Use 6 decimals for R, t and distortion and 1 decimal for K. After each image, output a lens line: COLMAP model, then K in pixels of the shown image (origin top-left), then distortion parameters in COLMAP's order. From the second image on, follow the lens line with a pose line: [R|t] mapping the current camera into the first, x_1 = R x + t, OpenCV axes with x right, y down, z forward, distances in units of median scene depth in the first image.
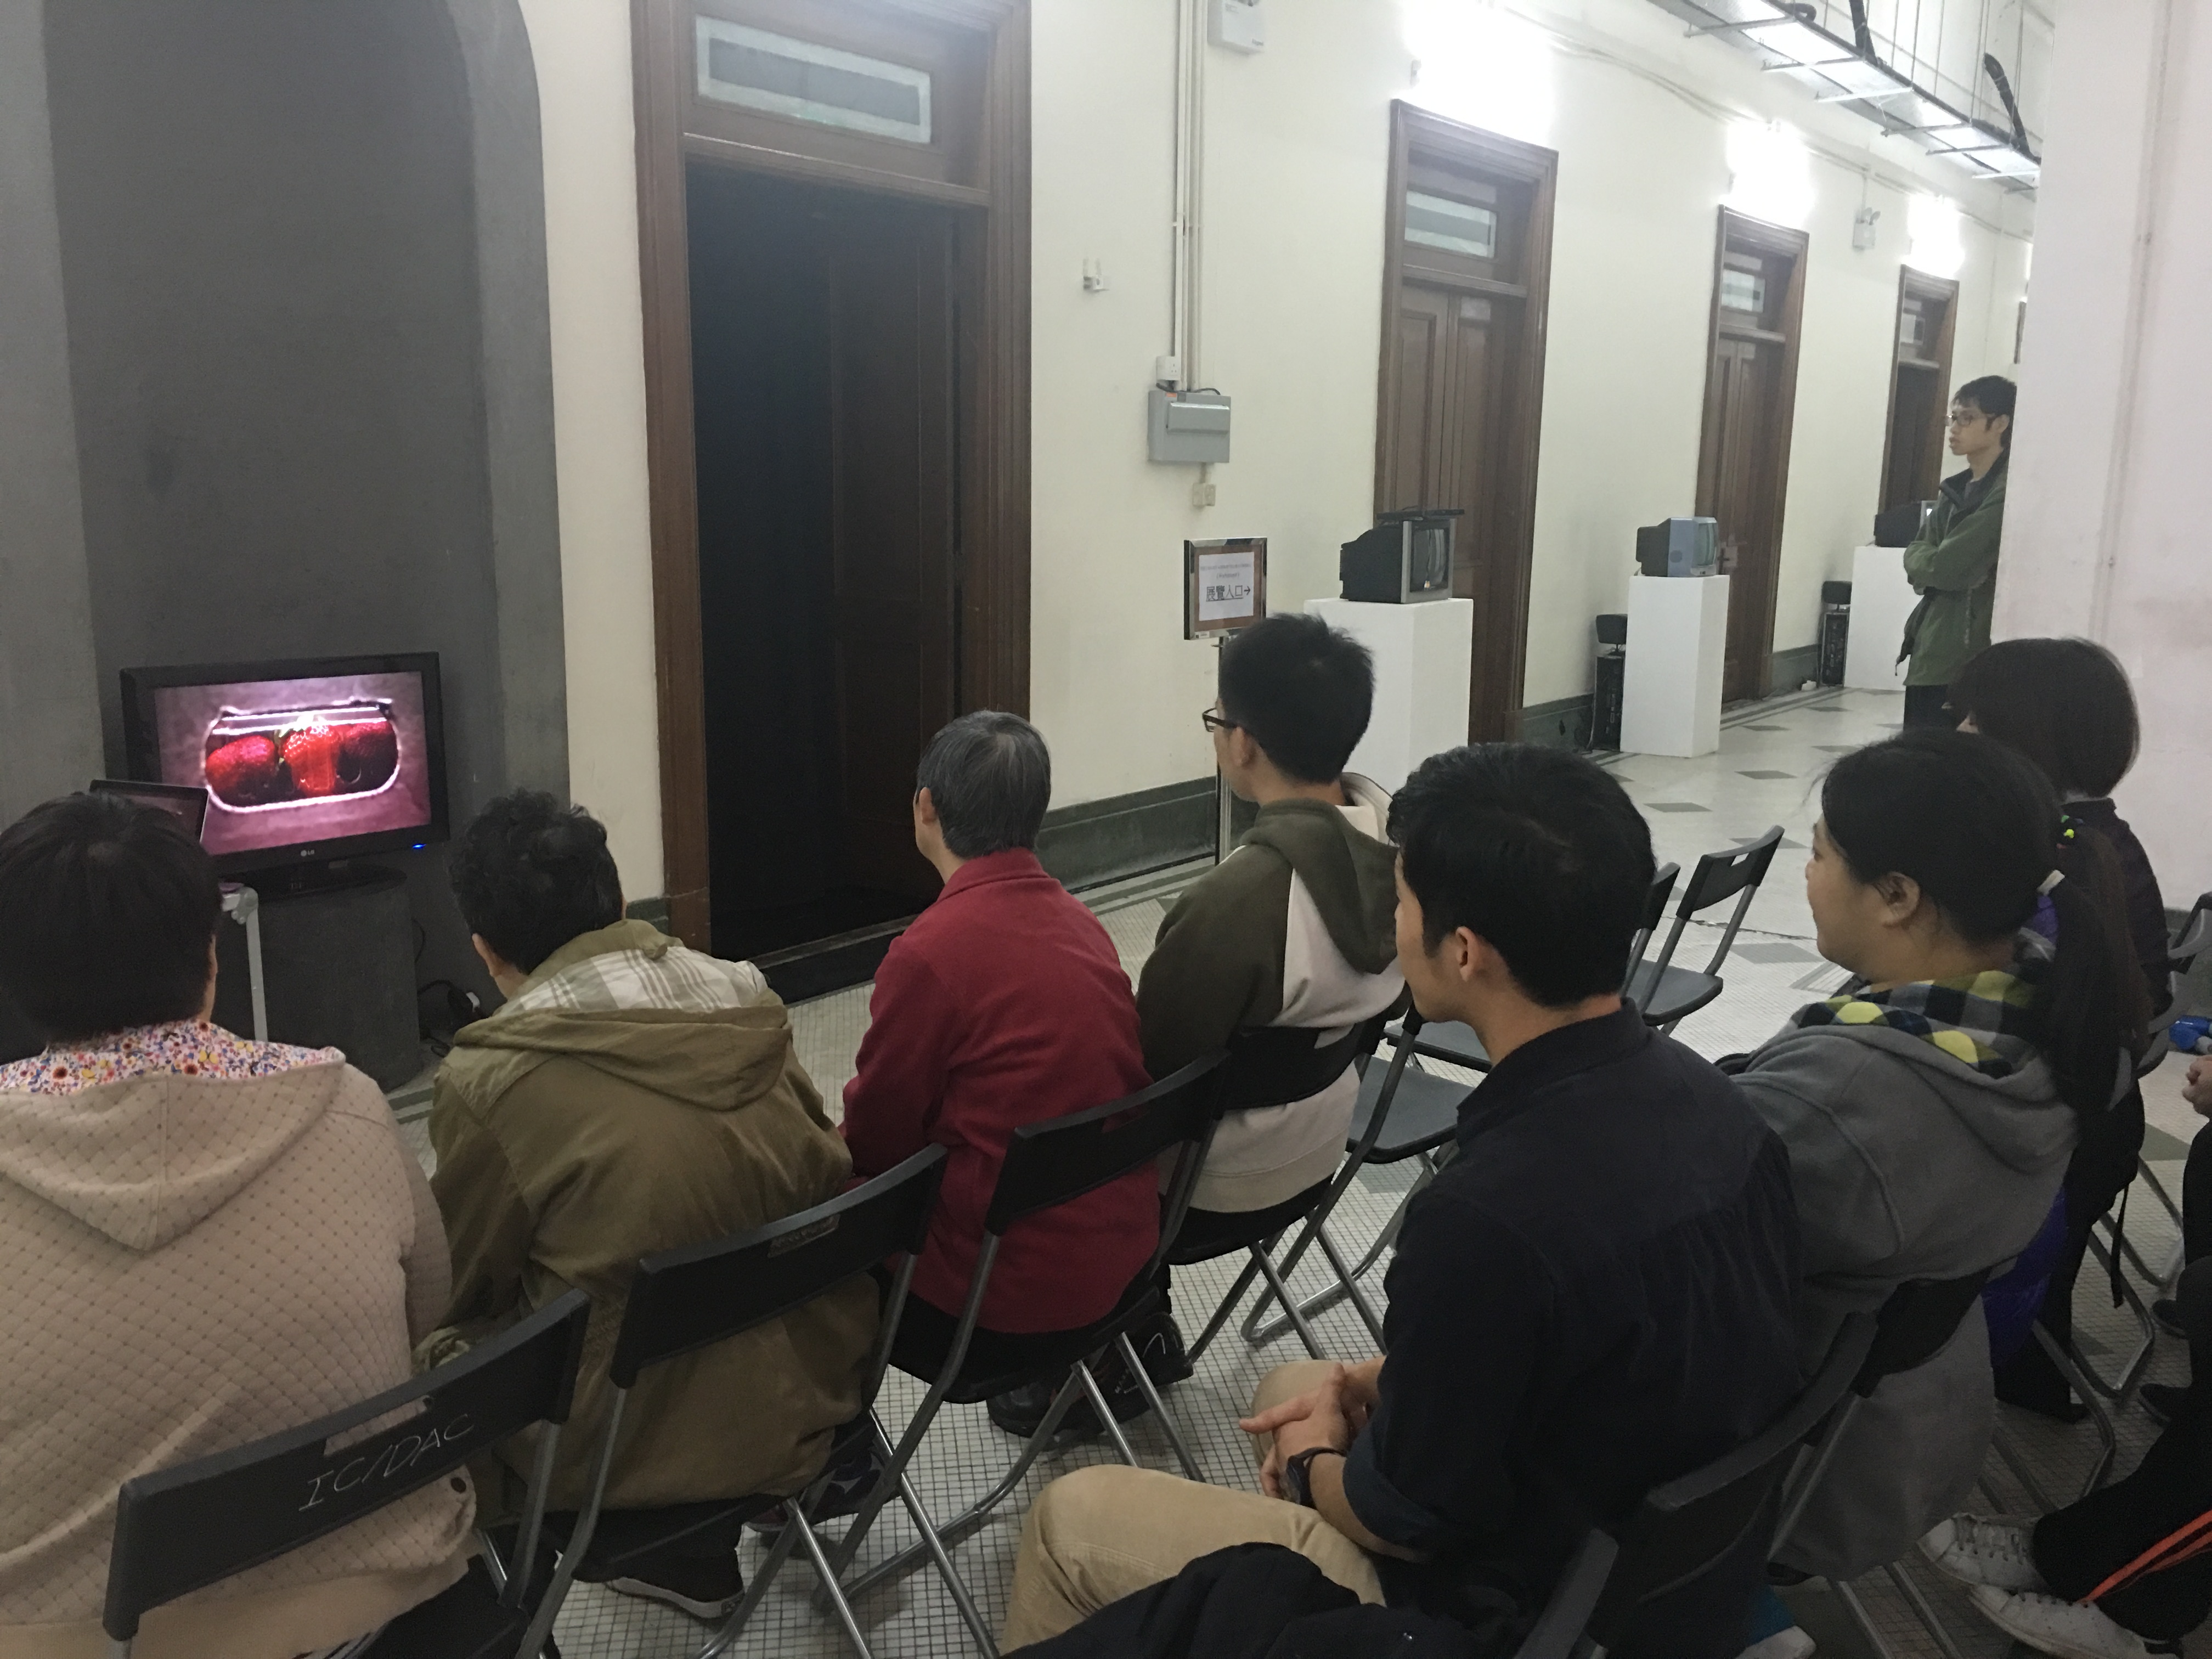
lens RADIAL K [[1874.2, 0, 1103.0], [0, 1874.2, 836.4], [0, 0, 1]] dist [0.053087, -0.023154]
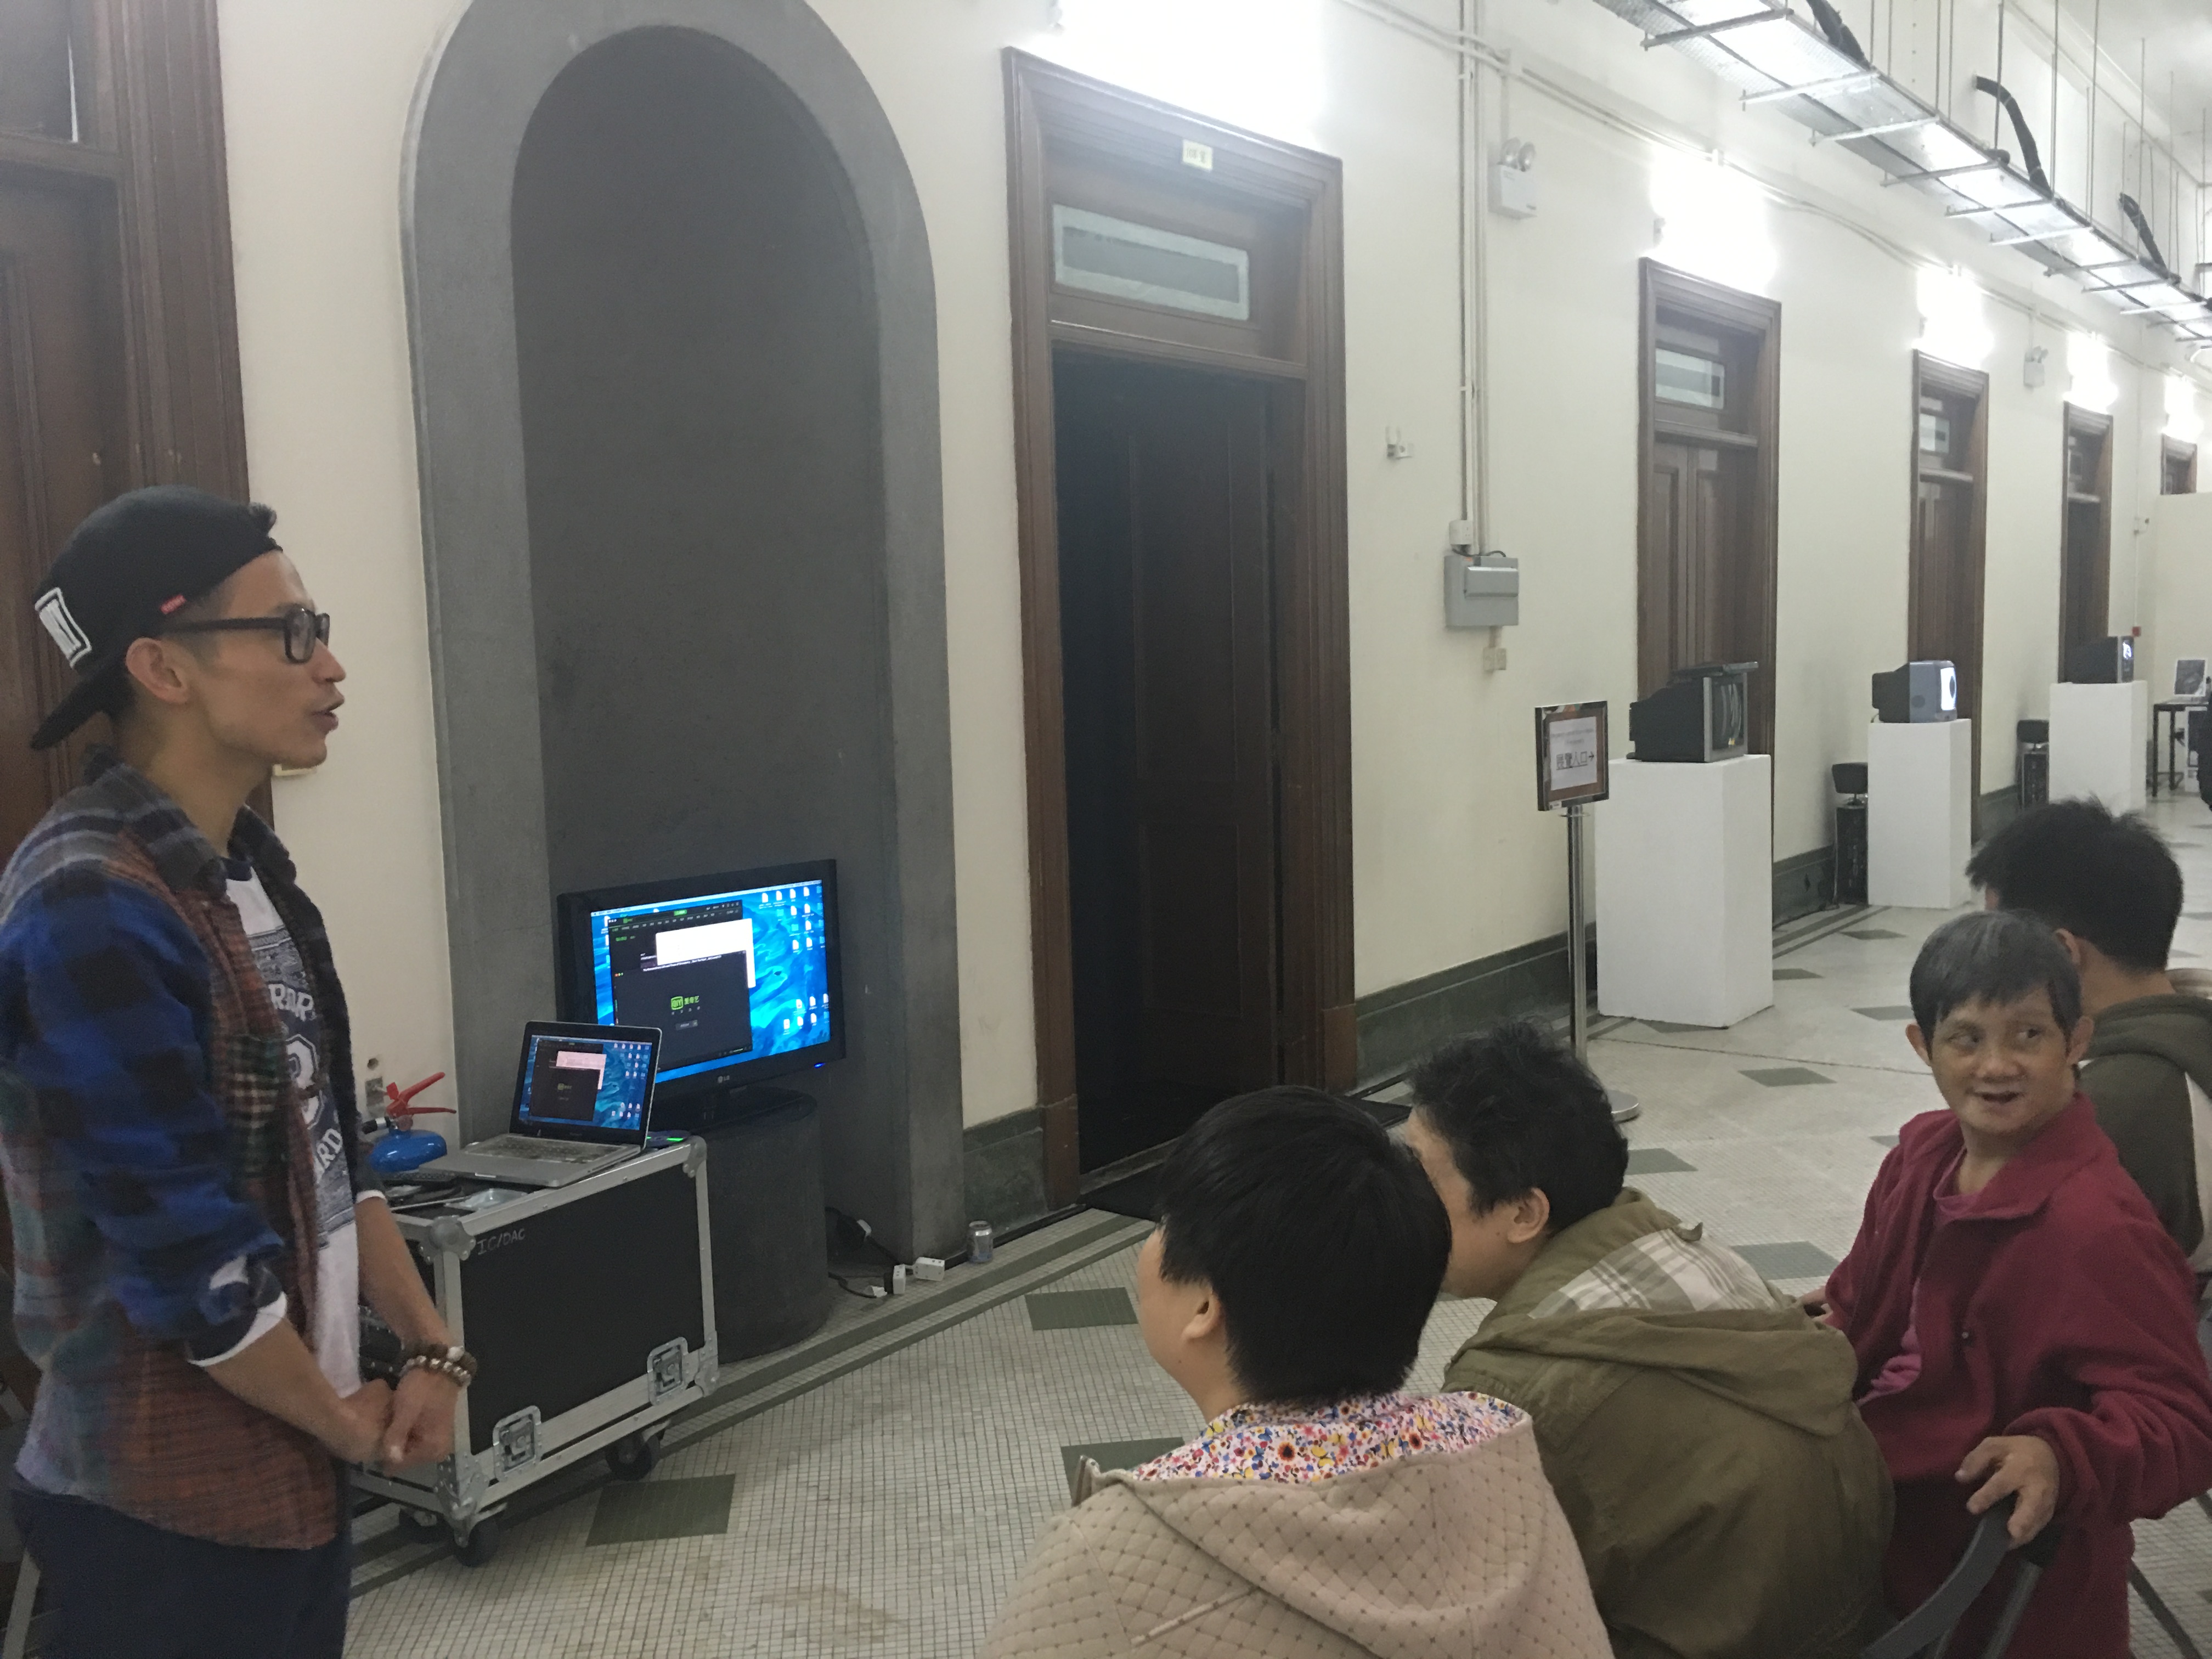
lens RADIAL K [[1874.2, 0, 1109.4], [0, 1874.2, 826.7], [0, 0, 1]] dist [0.053087, -0.023154]
pose [[0.998865, -0.039503, -0.026595, -0.122768], [0.036863, 0.994949, -0.093374, -0.013302], [0.030149, 0.092287, 0.995276, 0.040035]]
